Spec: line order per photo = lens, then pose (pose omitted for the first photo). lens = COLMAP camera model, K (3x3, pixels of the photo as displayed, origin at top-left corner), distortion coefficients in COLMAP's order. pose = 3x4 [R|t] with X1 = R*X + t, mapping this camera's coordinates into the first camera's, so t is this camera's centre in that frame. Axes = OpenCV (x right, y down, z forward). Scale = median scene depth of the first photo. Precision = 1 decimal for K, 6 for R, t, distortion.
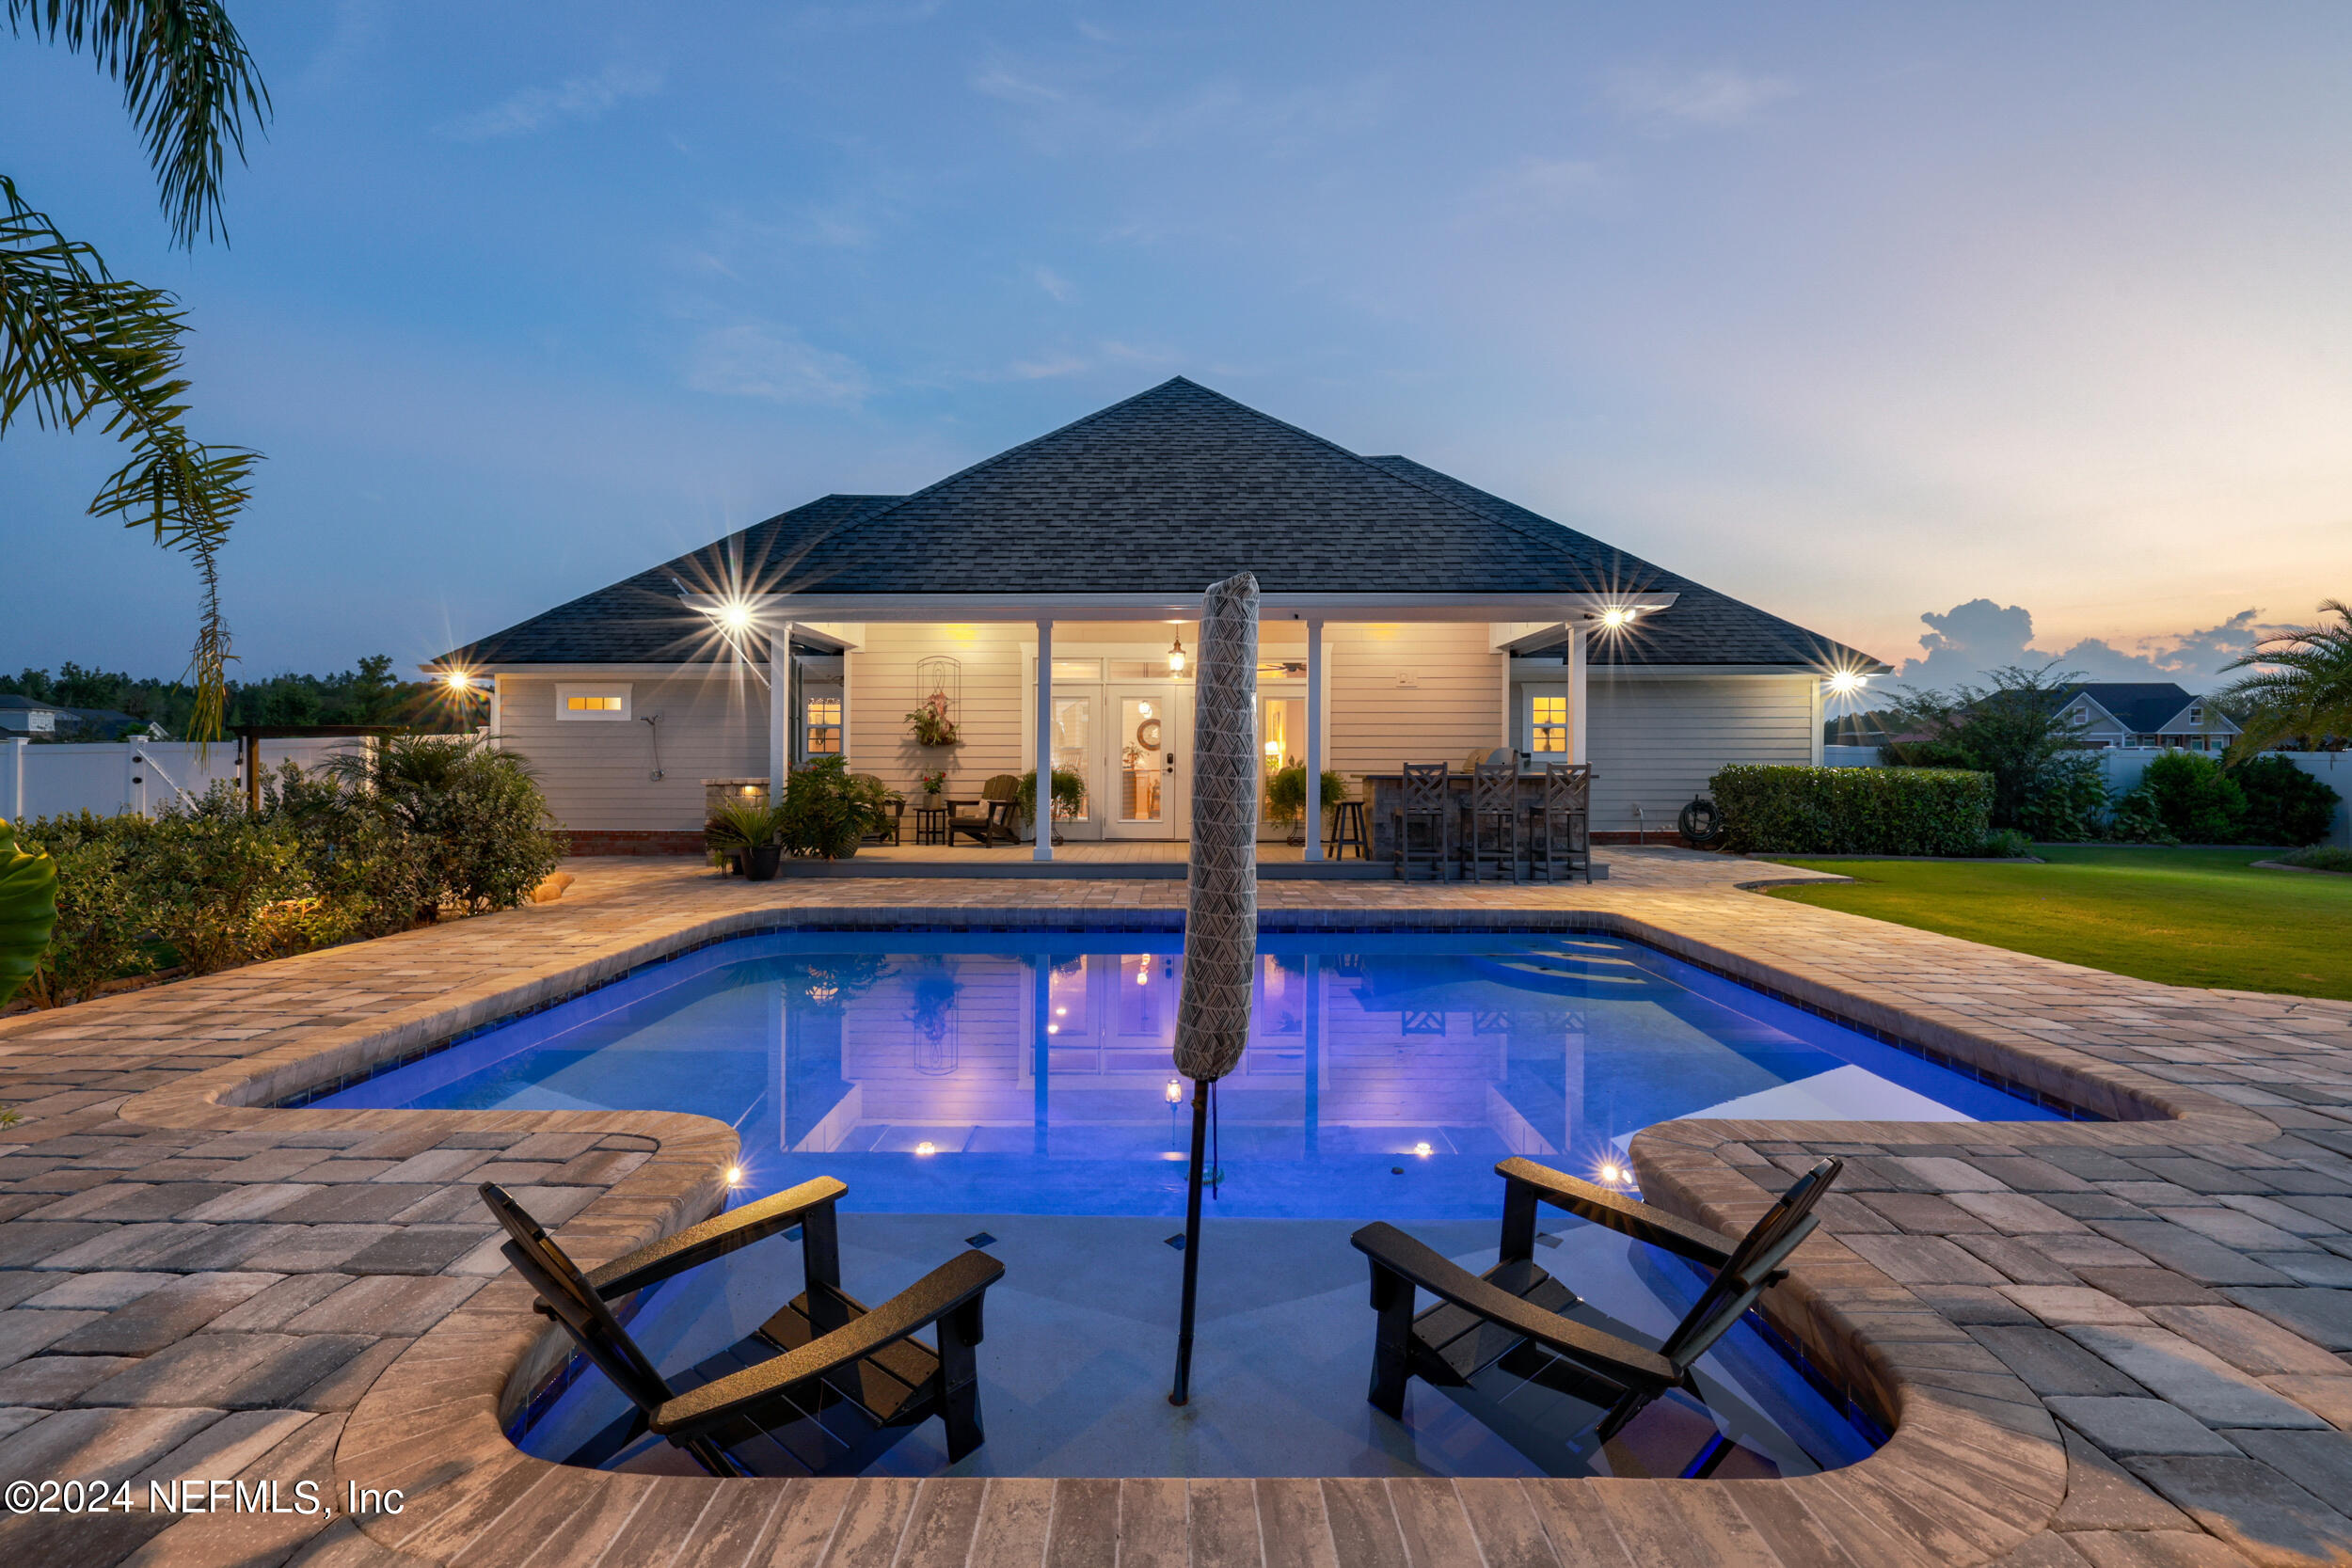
lens RADIAL K [[989.0, 0, 1171.1], [0, 989.0, 757.1], [0, 0, 1]] dist [-0.000638, 0.000581]
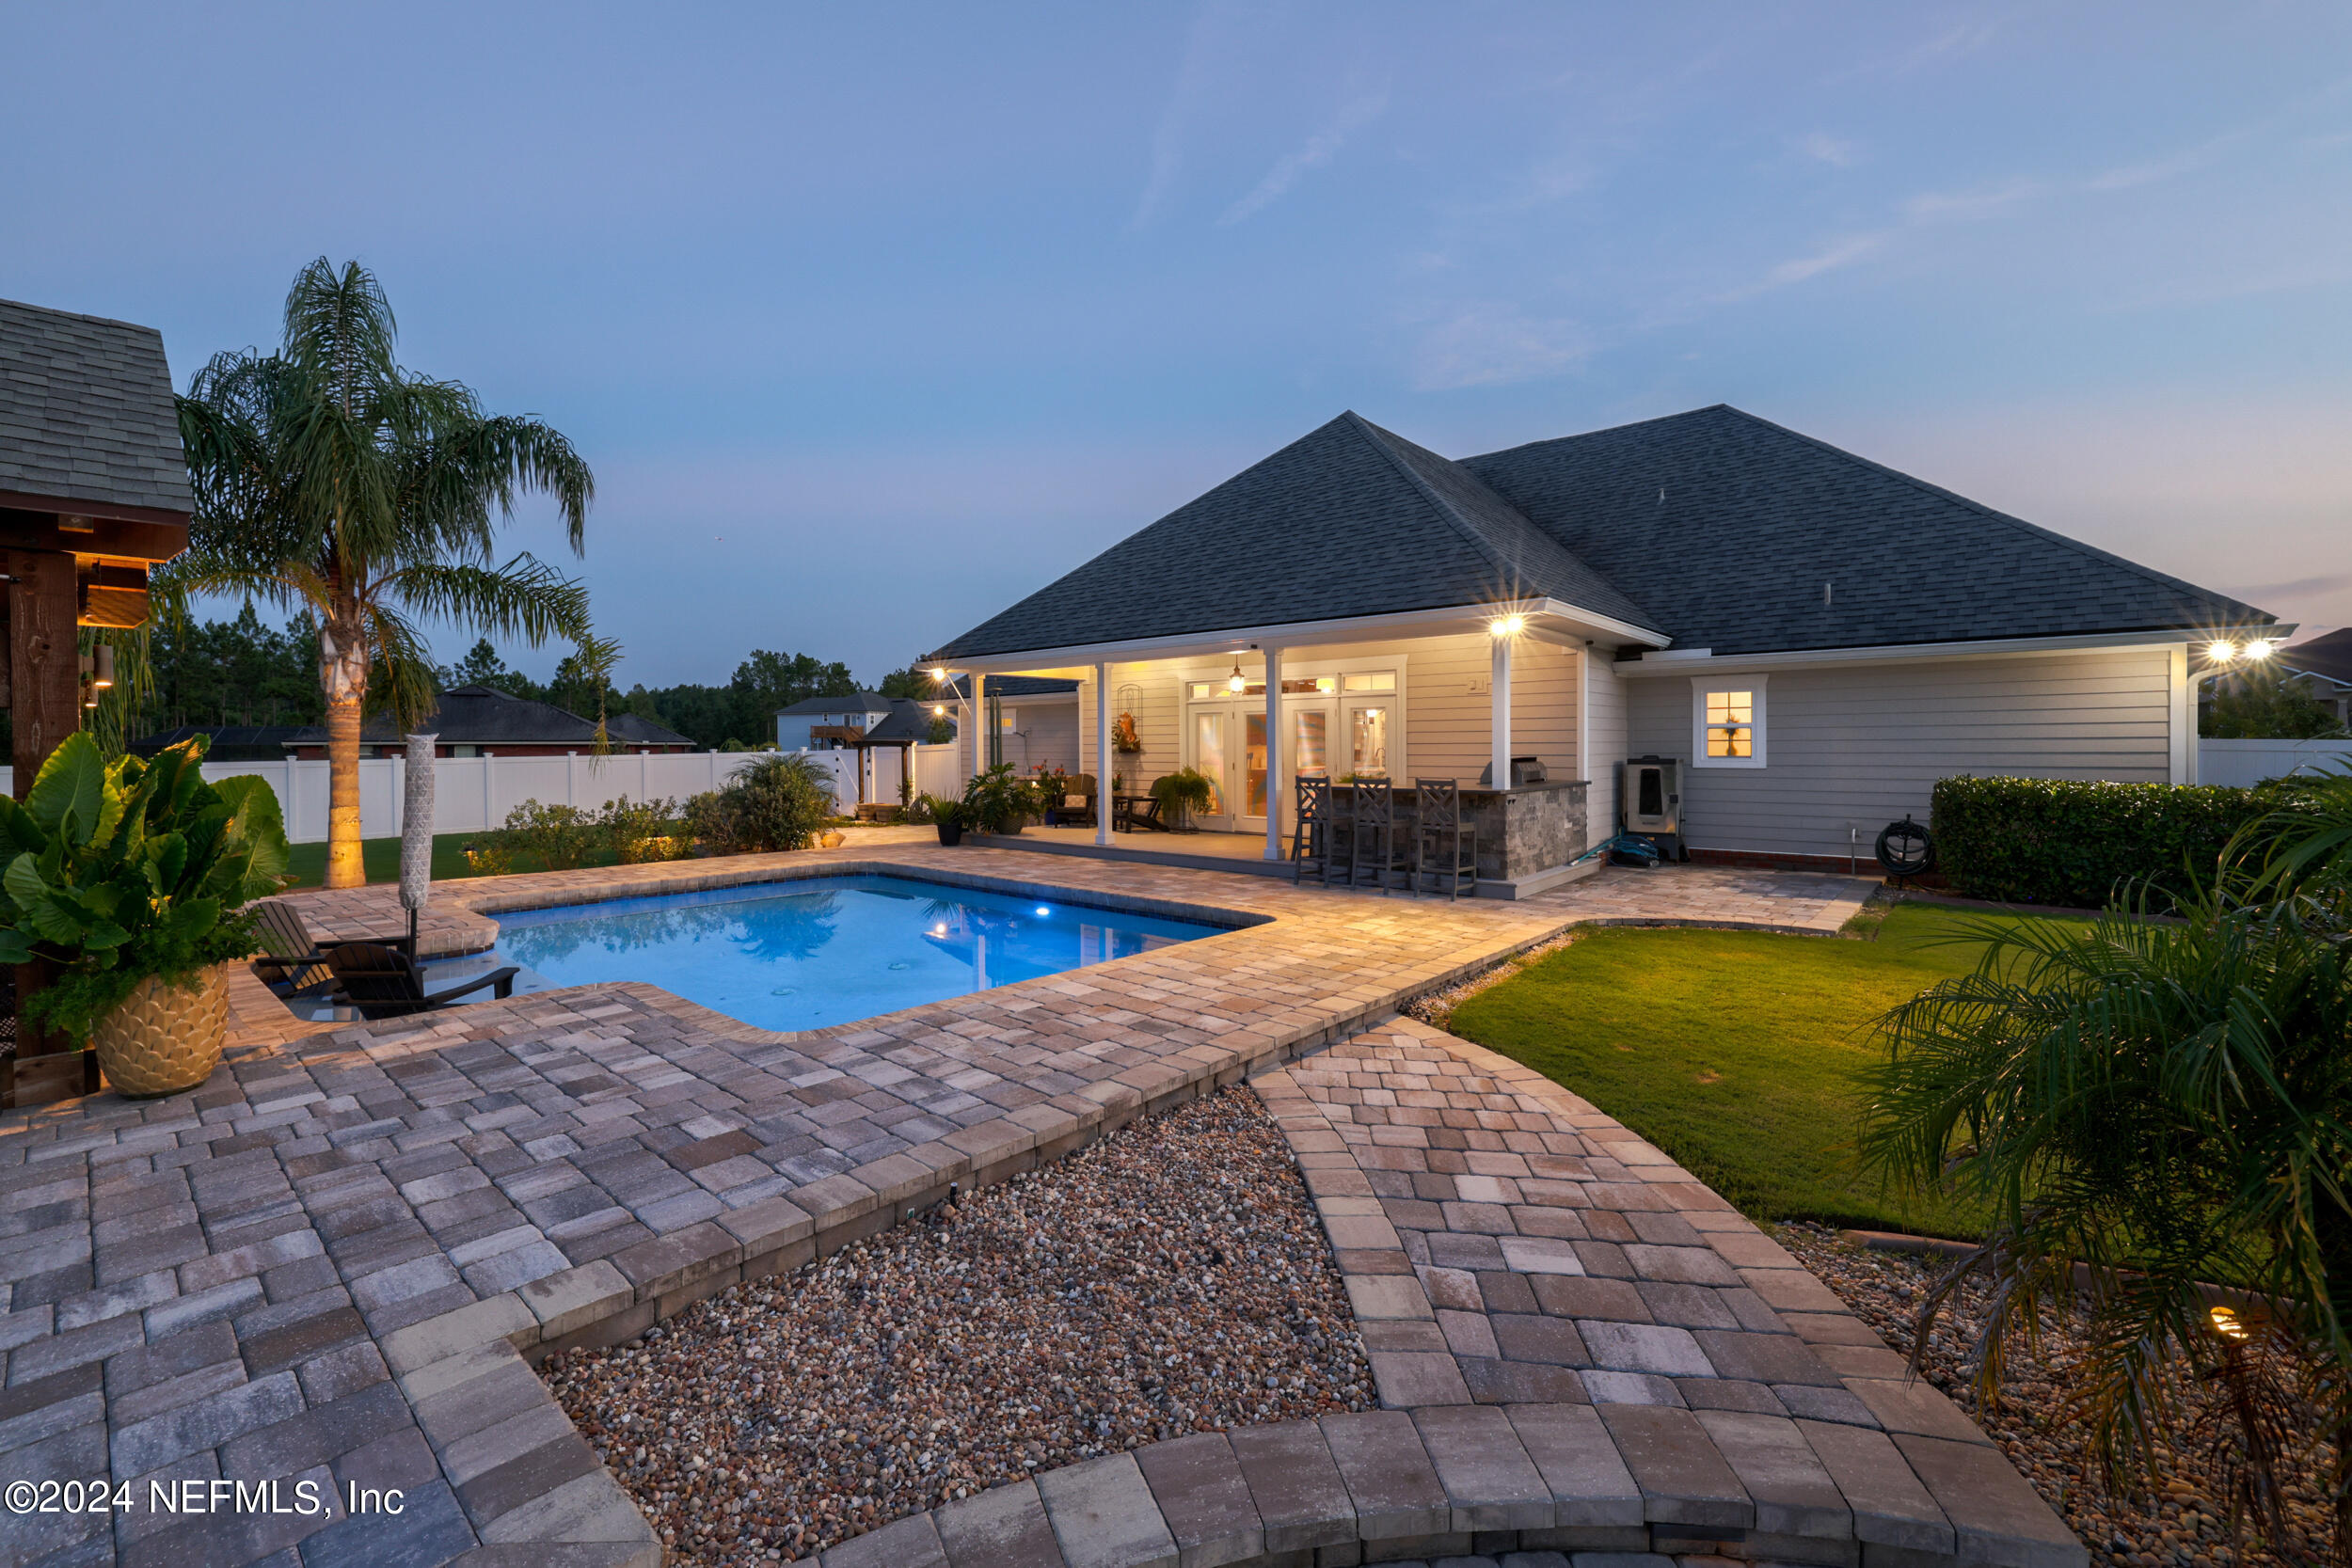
lens RADIAL K [[989.0, 0, 1171.1], [0, 989.0, 757.1], [0, 0, 1]] dist [-0.000638, 0.000581]
pose [[0.751234, 0.002758, -0.660030, 0.707023], [0.009957, 0.999830, 0.015510, -0.027746], [0.659960, -0.018223, 0.751079, 0.060428]]
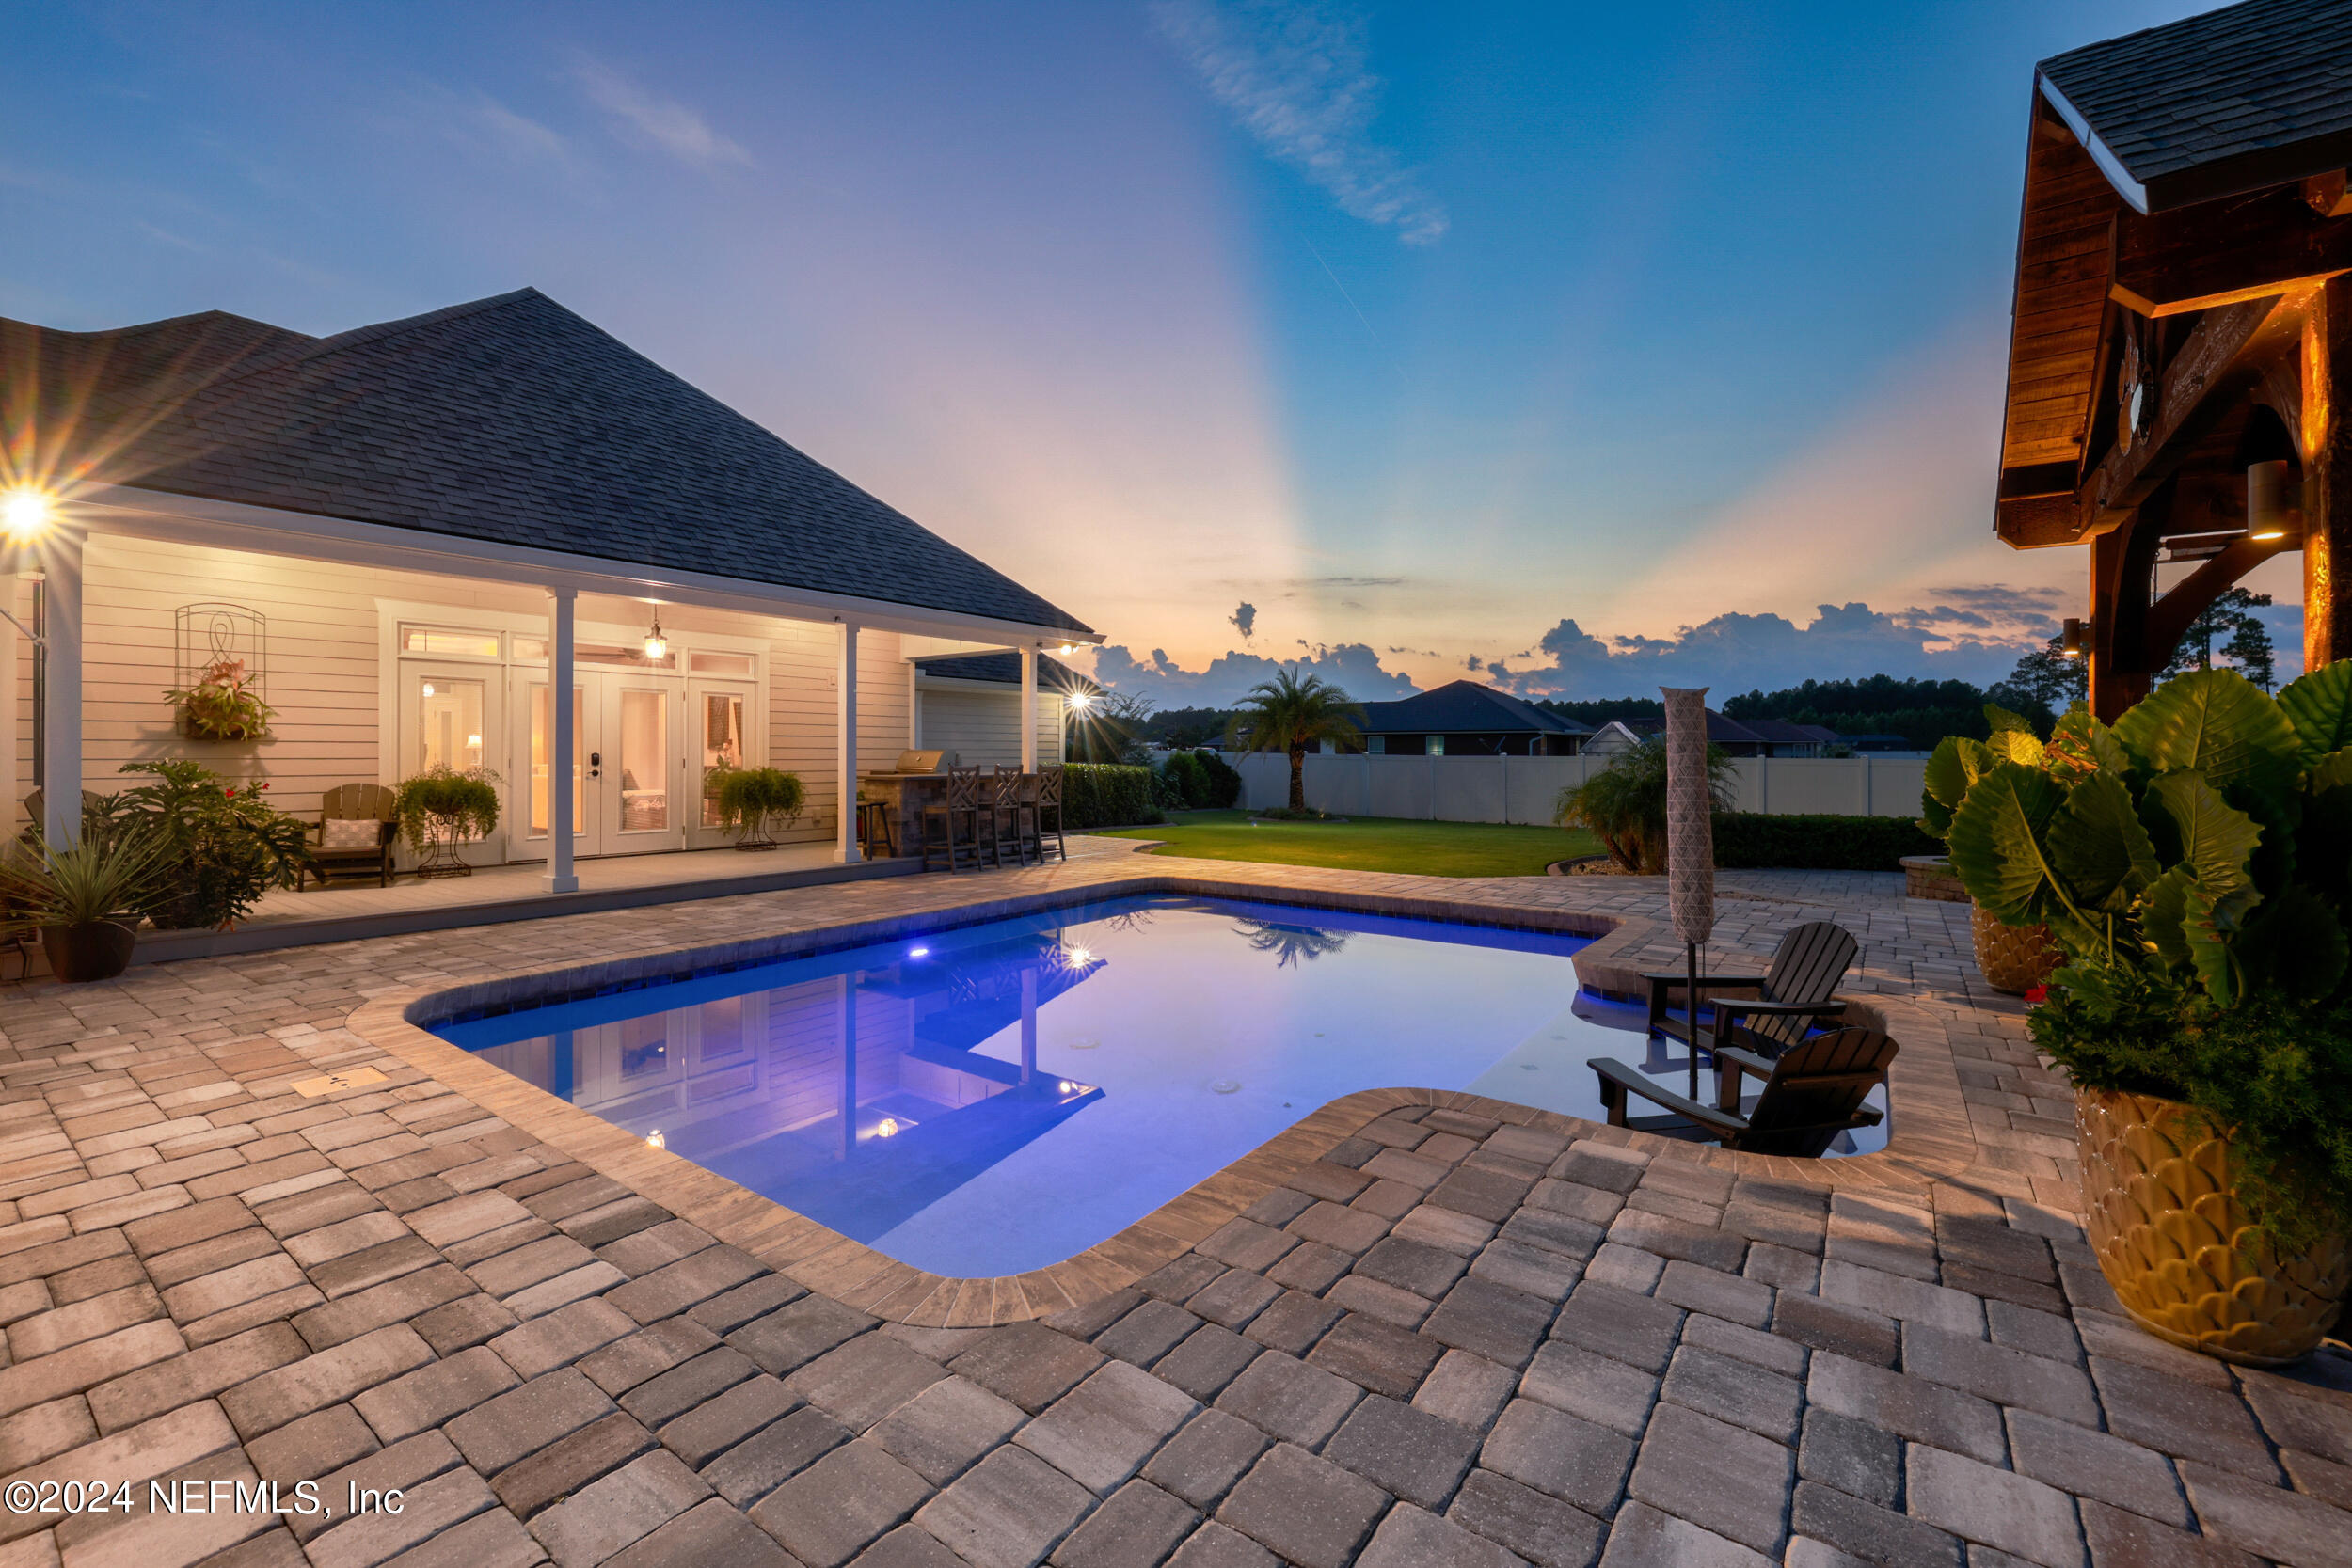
lens RADIAL K [[973.5, 0, 1170.3], [0, 973.5, 739.3], [0, 0, 1]] dist [-0.001727, 0.000005]
pose [[0.588298, 0.013367, 0.808534, -0.408225], [-0.006040, 0.999908, -0.012136, -0.009504], [-0.808622, 0.002256, 0.588325, 0.134807]]
